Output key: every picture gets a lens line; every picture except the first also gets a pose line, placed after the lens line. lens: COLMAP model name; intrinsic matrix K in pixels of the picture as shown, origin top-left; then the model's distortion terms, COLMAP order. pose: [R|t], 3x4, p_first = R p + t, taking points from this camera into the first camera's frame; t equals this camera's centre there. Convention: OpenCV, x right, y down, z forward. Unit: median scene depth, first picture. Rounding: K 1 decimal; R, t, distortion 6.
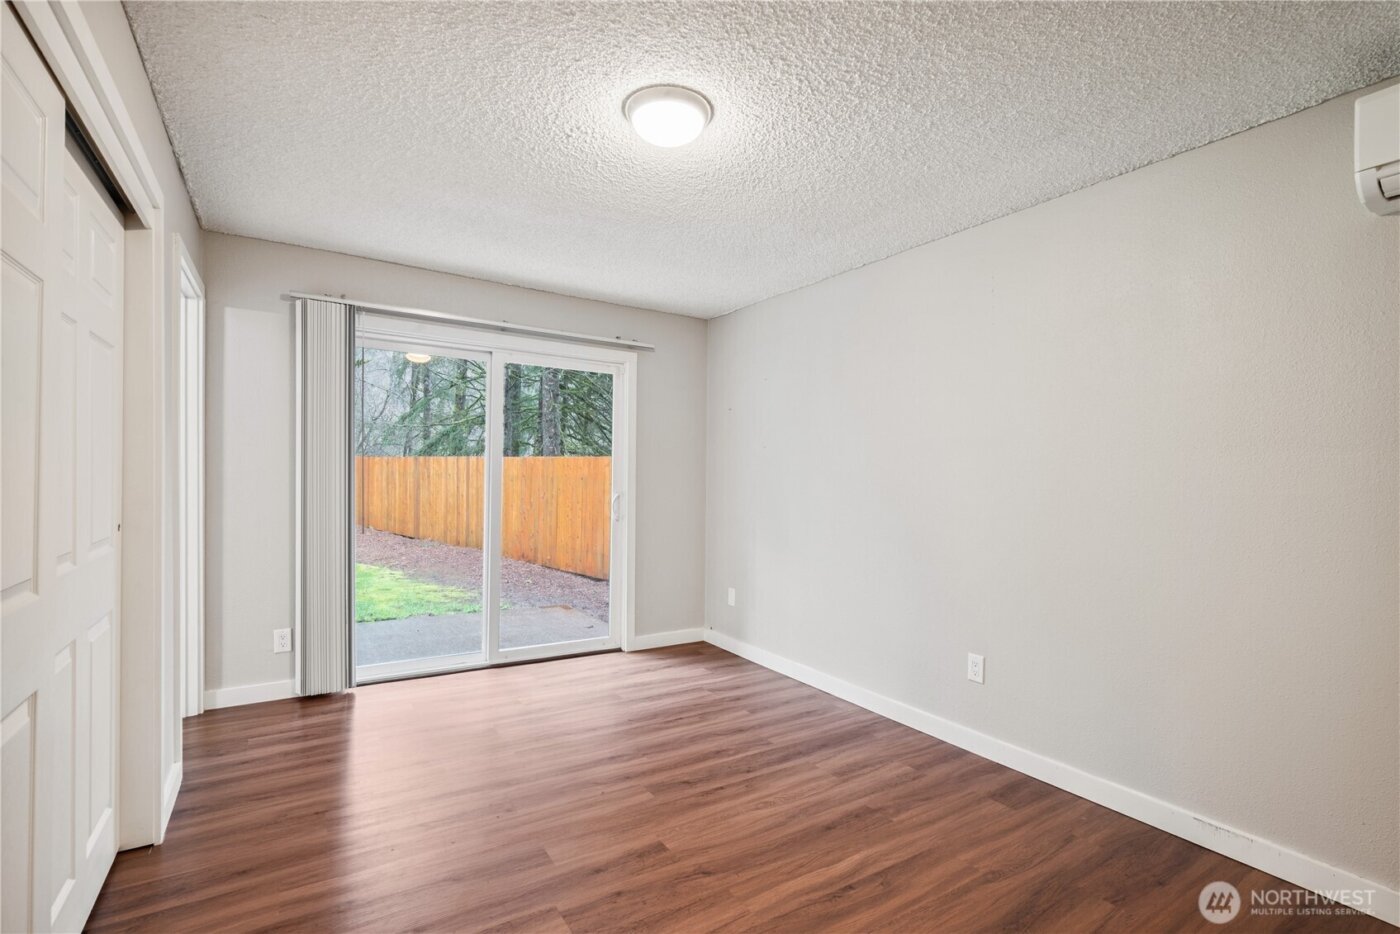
lens RADIAL K [[638.4, 0, 697.5], [0, 638.4, 485.6], [0, 0, 1]] dist [0.000004, -0.000004]
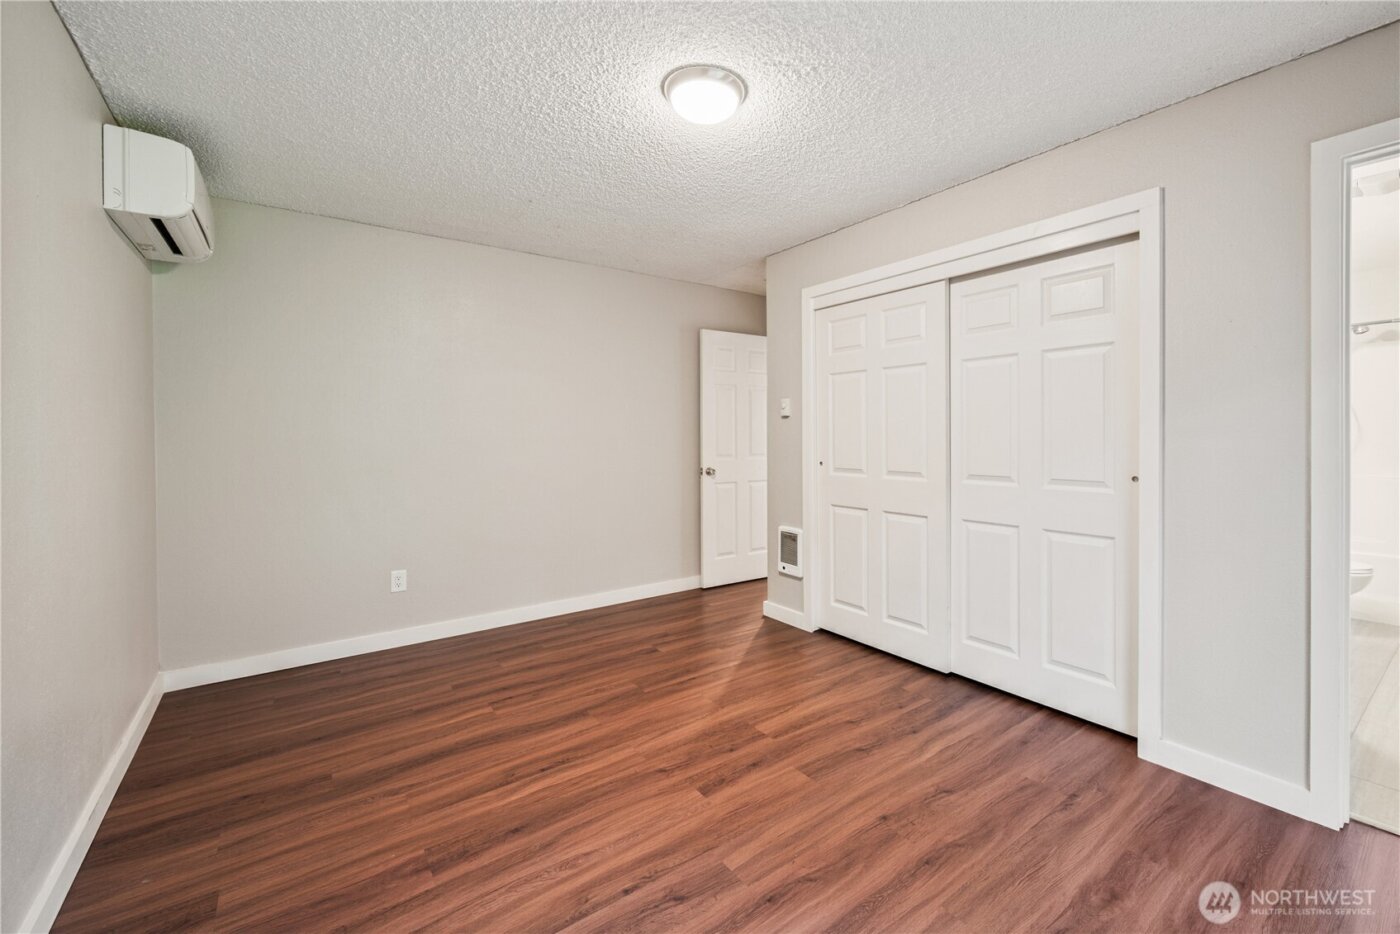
lens RADIAL K [[565.0, 0, 703.1], [0, 565.0, 435.9], [0, 0, 1]] dist [0.000060, 0.000001]
pose [[-0.999687, -0.009966, -0.022962, -0.029530], [-0.010176, 0.999907, 0.009029, -0.013295], [0.022870, 0.009259, -0.999696, 1.956490]]
